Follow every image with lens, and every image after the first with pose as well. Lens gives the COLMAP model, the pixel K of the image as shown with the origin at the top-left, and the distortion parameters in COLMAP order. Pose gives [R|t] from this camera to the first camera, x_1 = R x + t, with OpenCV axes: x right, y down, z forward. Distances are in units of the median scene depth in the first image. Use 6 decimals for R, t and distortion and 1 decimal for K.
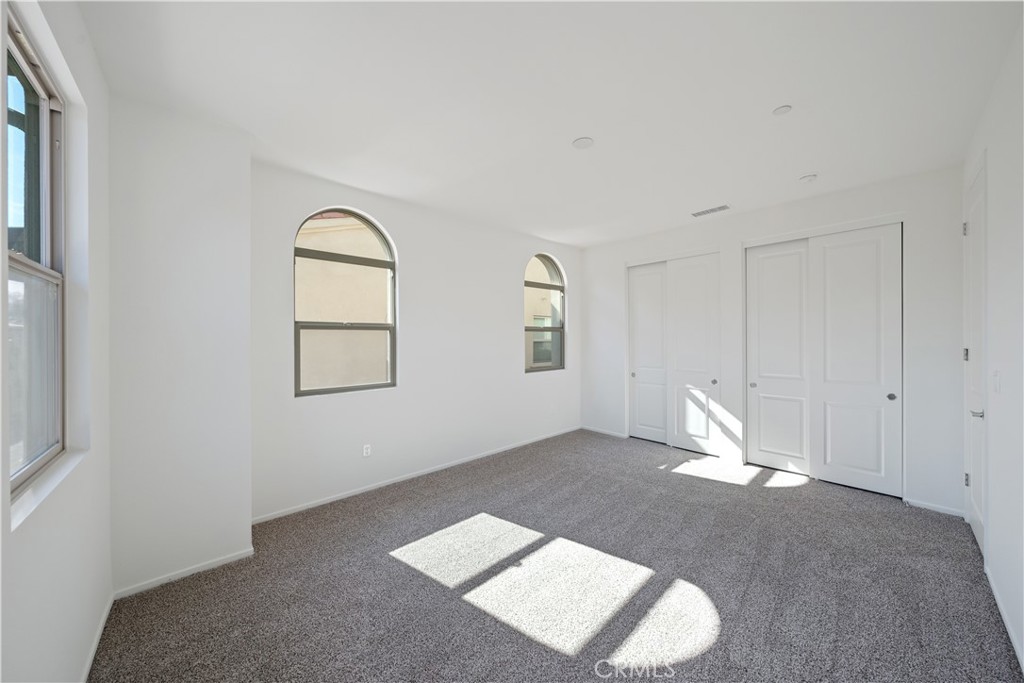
lens RADIAL K [[346.6, 0, 518.7], [0, 346.6, 348.8], [0, 0, 1]] dist [-0.015697, -0.000040]
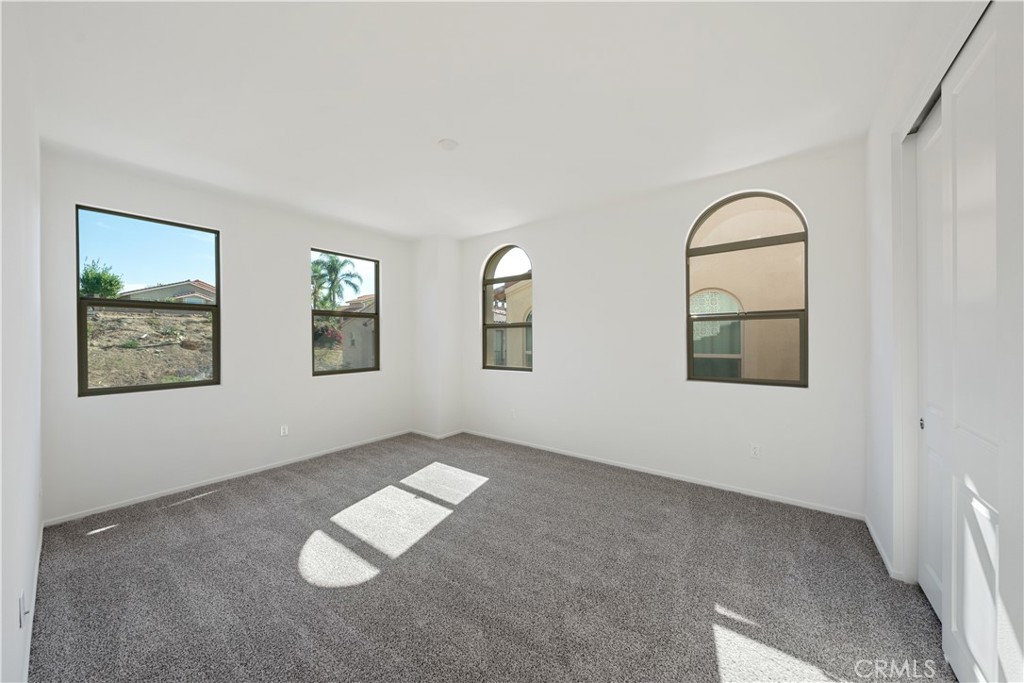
lens RADIAL K [[351.3, 0, 512.0], [0, 351.3, 341.5], [0, 0, 1]] dist [0.000097, -0.000099]
pose [[0.170486, 0.014300, -0.985256, 1.082402], [-0.018569, 0.999764, 0.011298, -0.016873], [0.985185, 0.016369, 0.170711, 0.841043]]
